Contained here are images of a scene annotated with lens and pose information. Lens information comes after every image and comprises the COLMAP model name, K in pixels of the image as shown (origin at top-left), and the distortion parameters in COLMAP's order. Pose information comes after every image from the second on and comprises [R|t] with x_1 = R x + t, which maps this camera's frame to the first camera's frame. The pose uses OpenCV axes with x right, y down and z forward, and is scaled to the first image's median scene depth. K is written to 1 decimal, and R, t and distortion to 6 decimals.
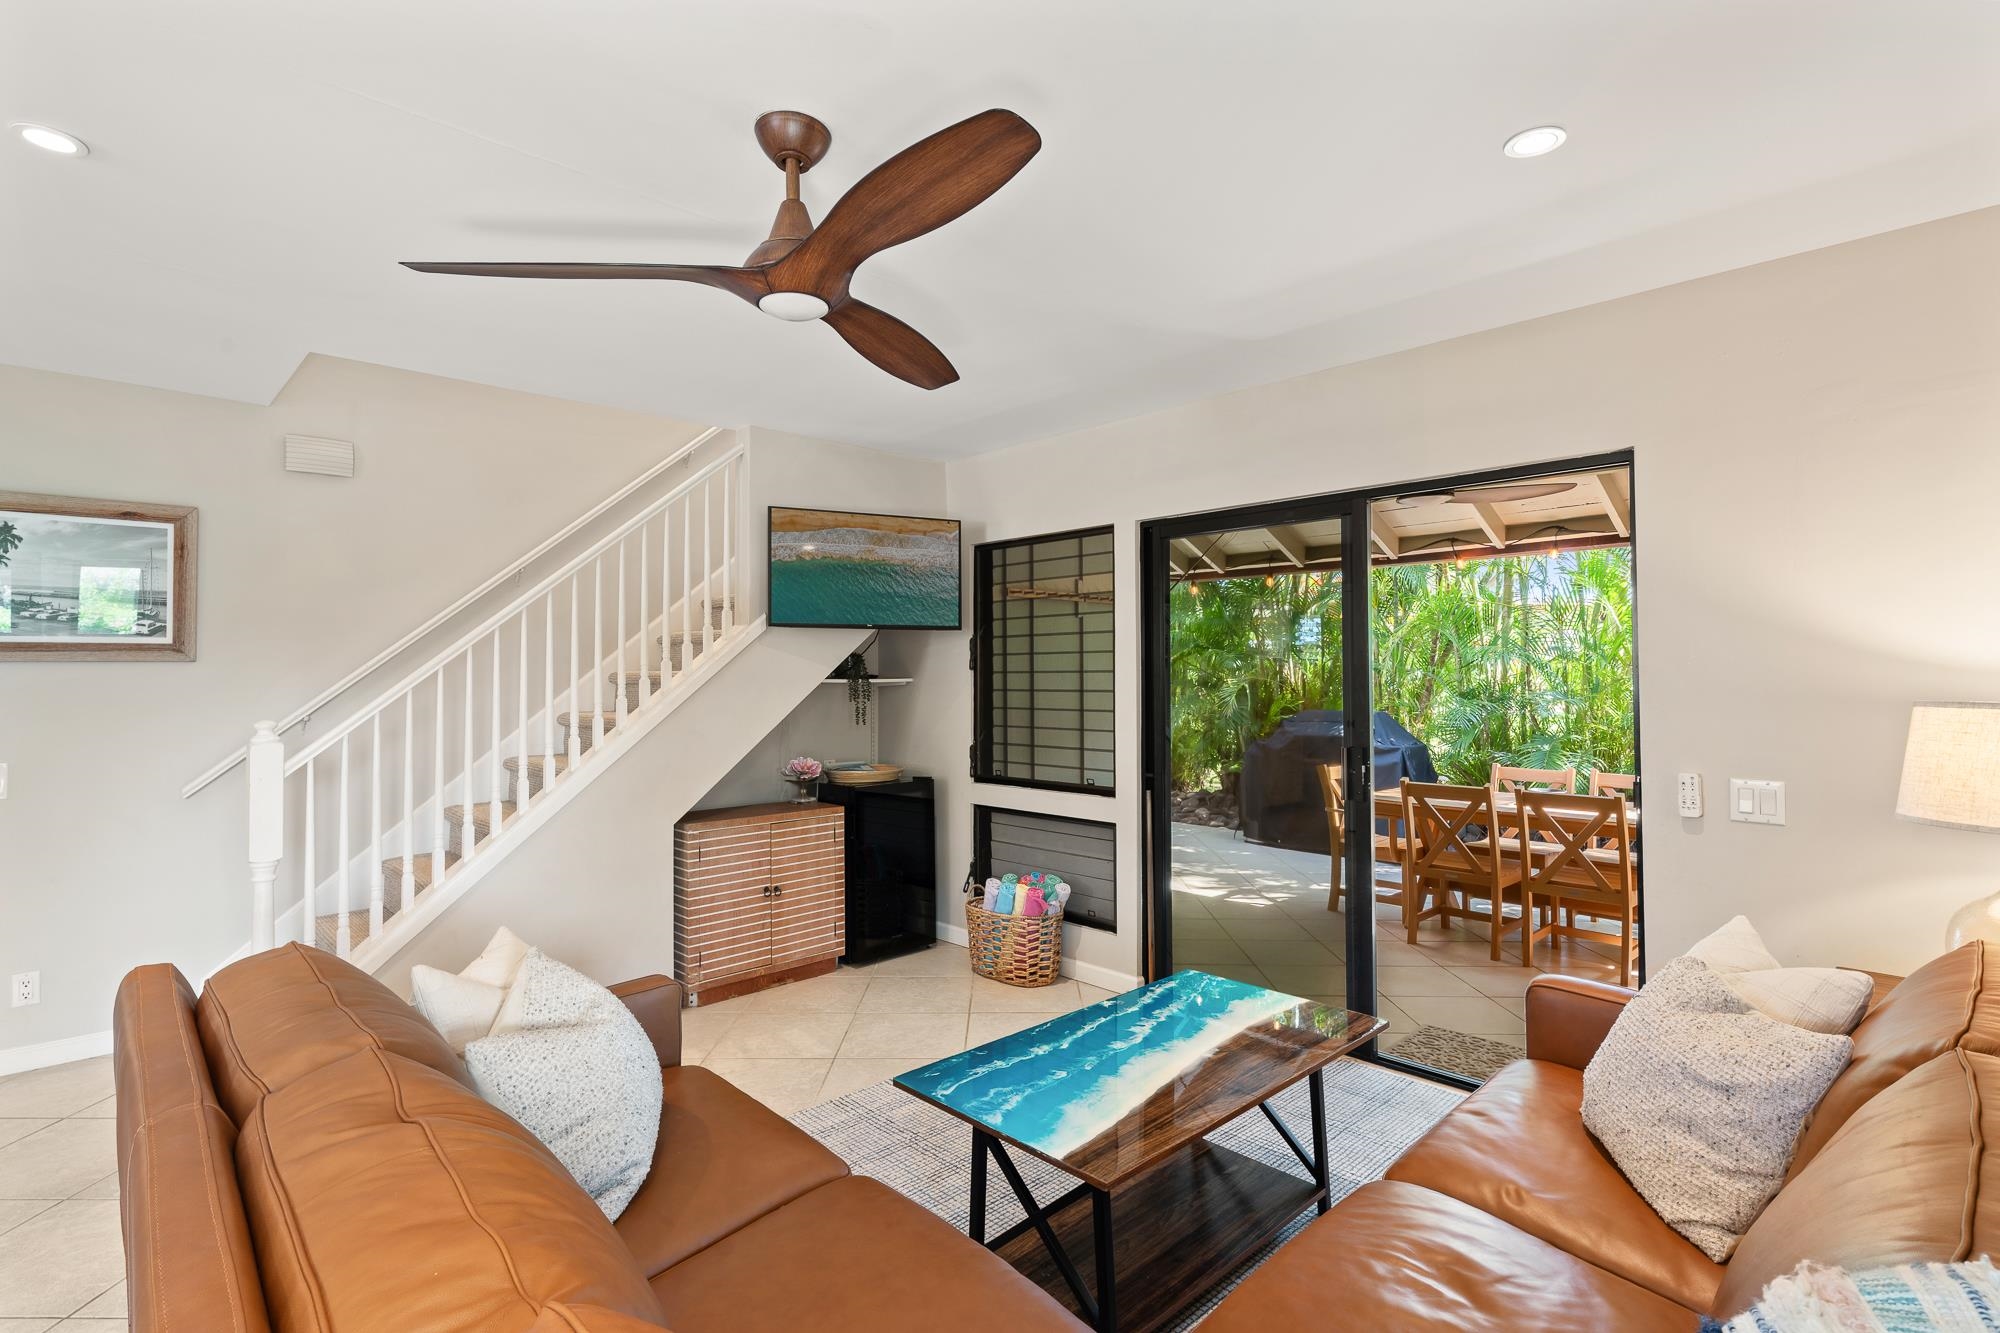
lens RADIAL K [[925.5, 0, 998.8], [0, 925.5, 664.3], [0, 0, 1]] dist [0.010668, -0.011560]
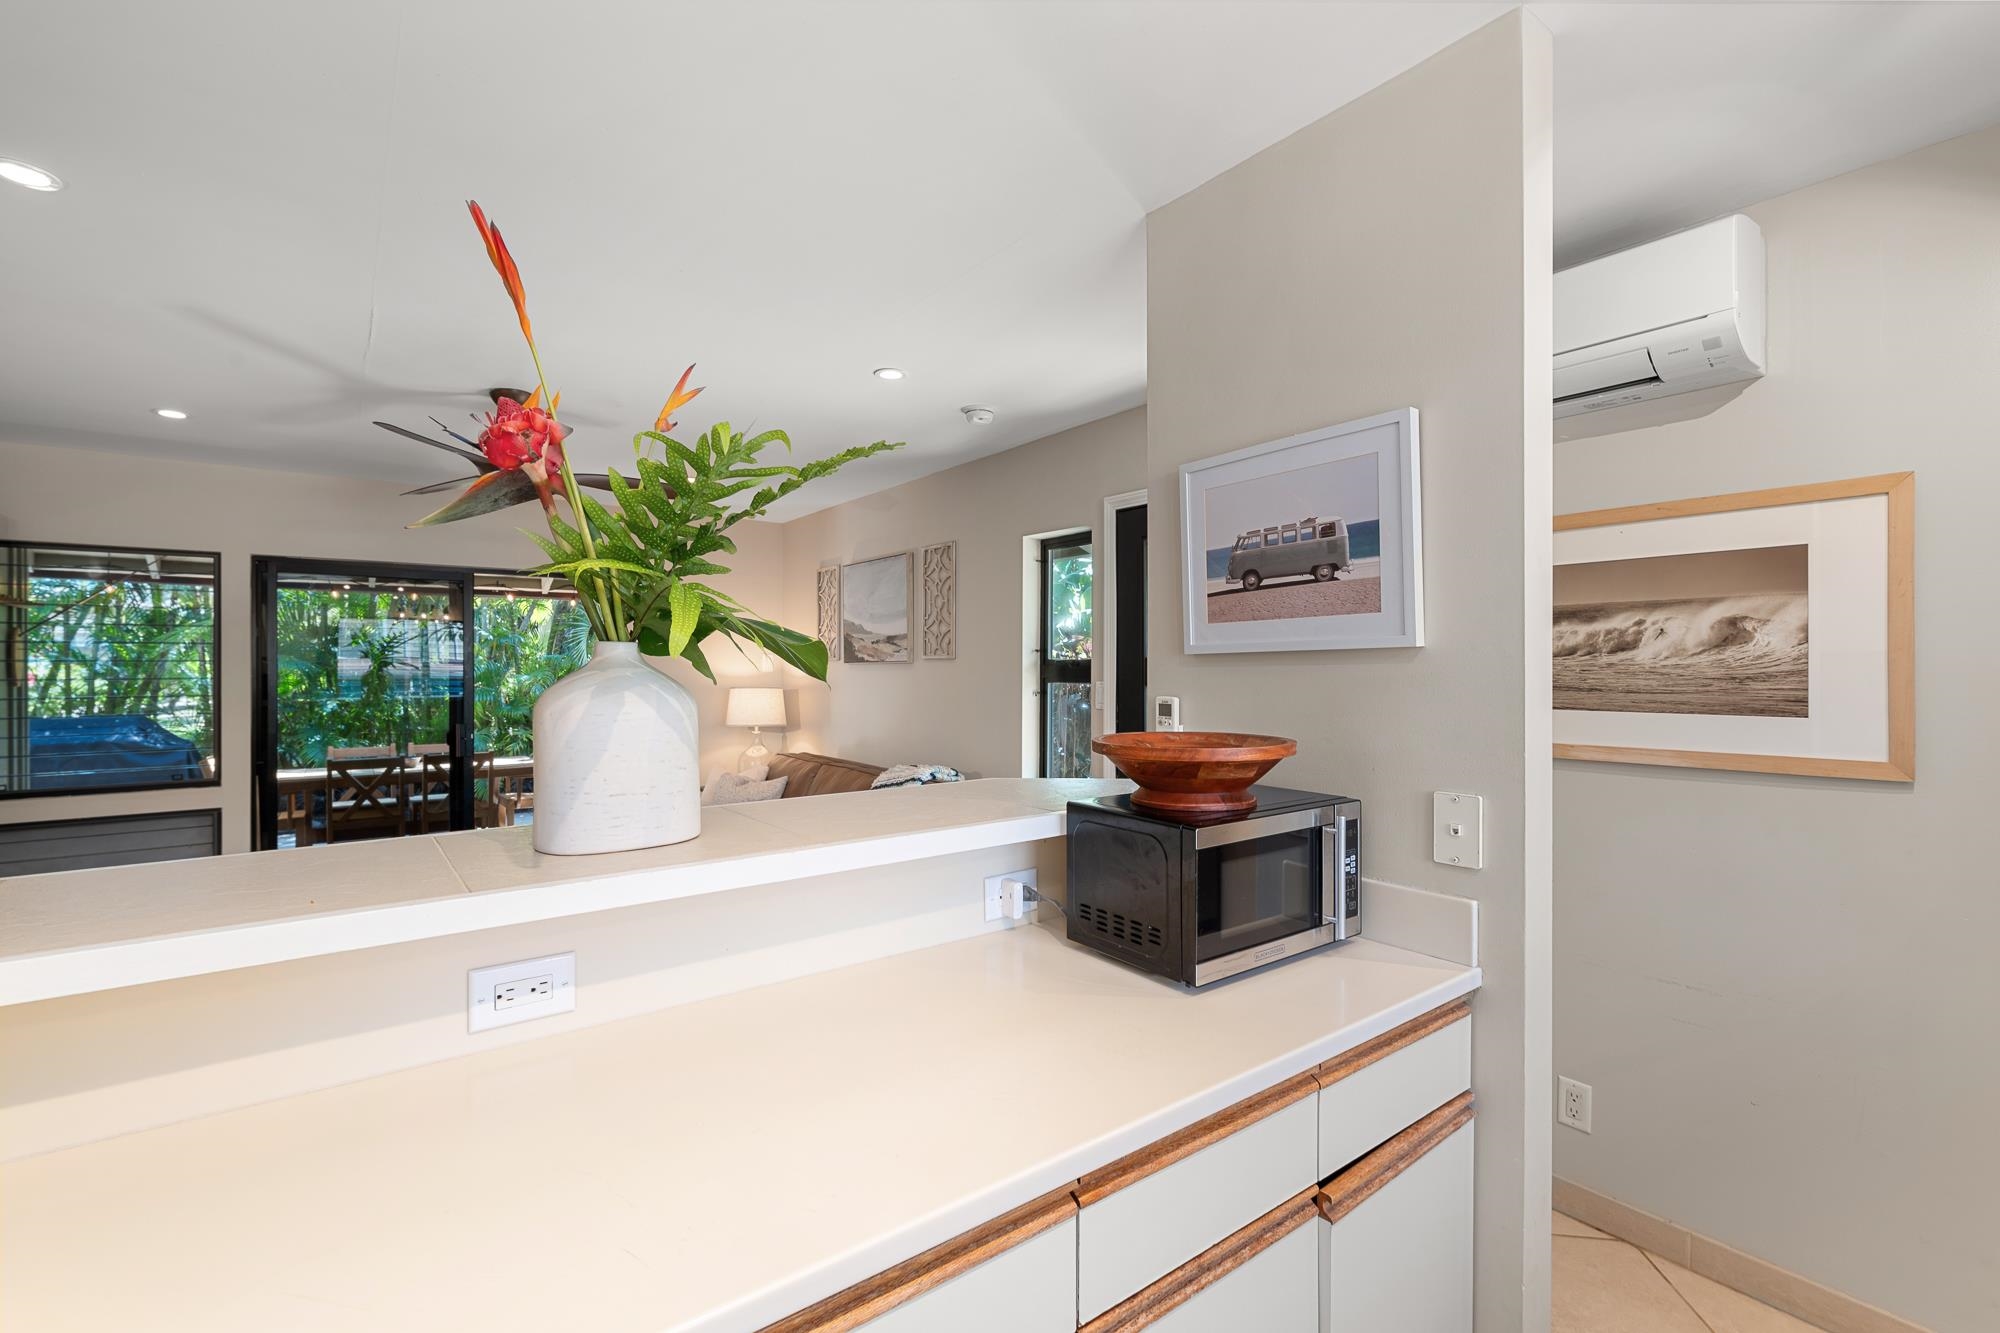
lens RADIAL K [[850.4, 0, 1000.0], [0, 850.4, 666.5], [0, 0, 1]] dist [0.042773, 0.000098]
pose [[0.119712, 0.005933, 0.992791, -0.870390], [-0.009109, 0.999947, -0.004878, -0.011789], [-0.992767, -0.008459, 0.119759, -0.110151]]
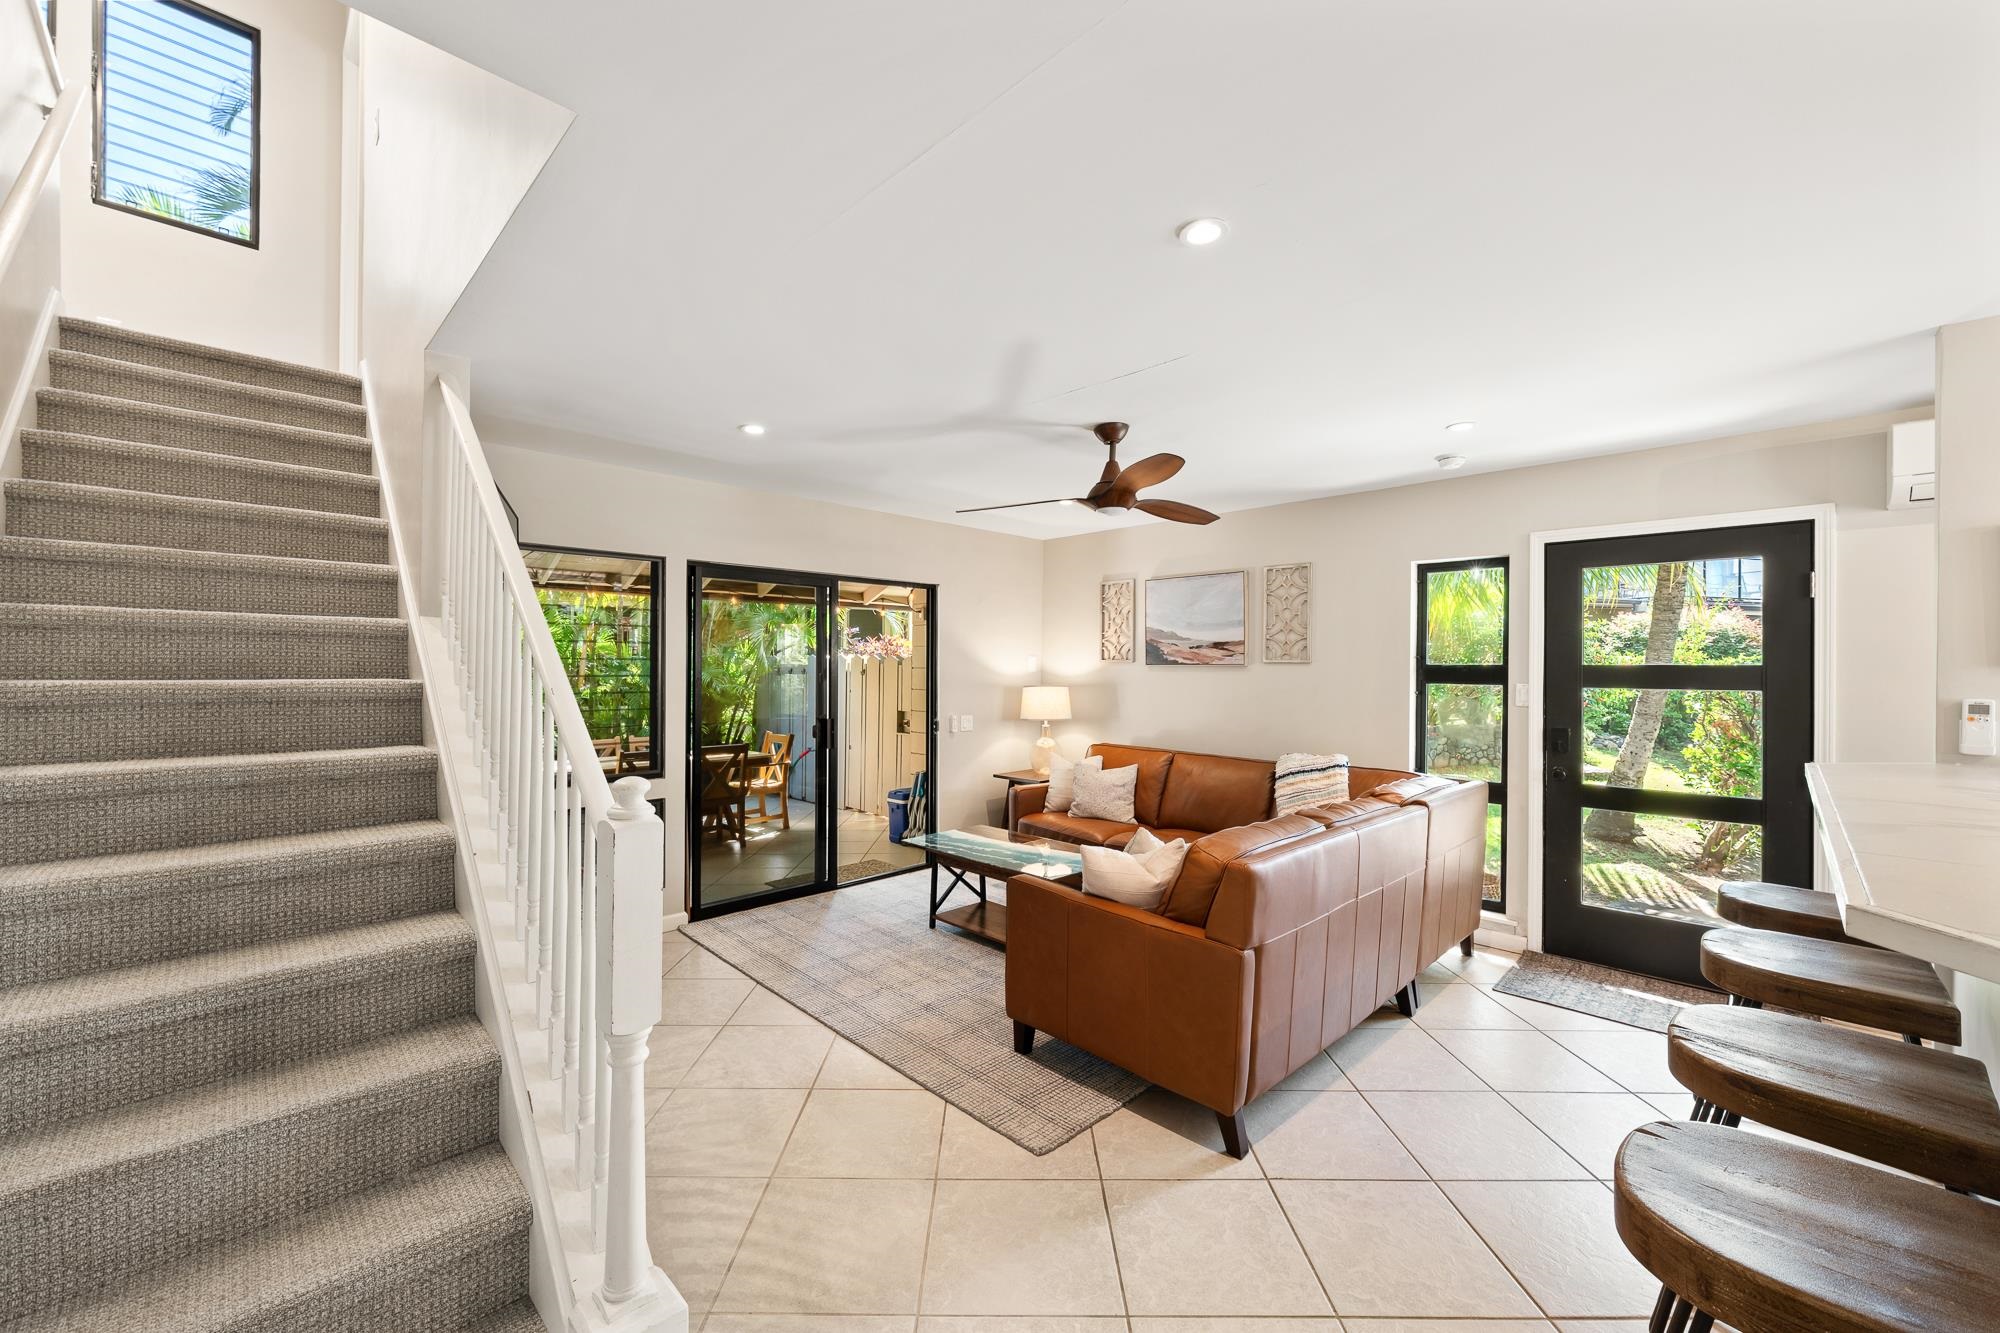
lens RADIAL K [[766.5, 0, 1000.0], [0, 766.5, 666.5], [0, 0, 1]] dist [0.000632, -0.000001]
pose [[-0.020953, 0.010873, 0.999721, -0.940976], [-0.018264, 0.999770, -0.011256, 0.001910], [-0.999614, -0.018495, -0.020750, 0.618760]]
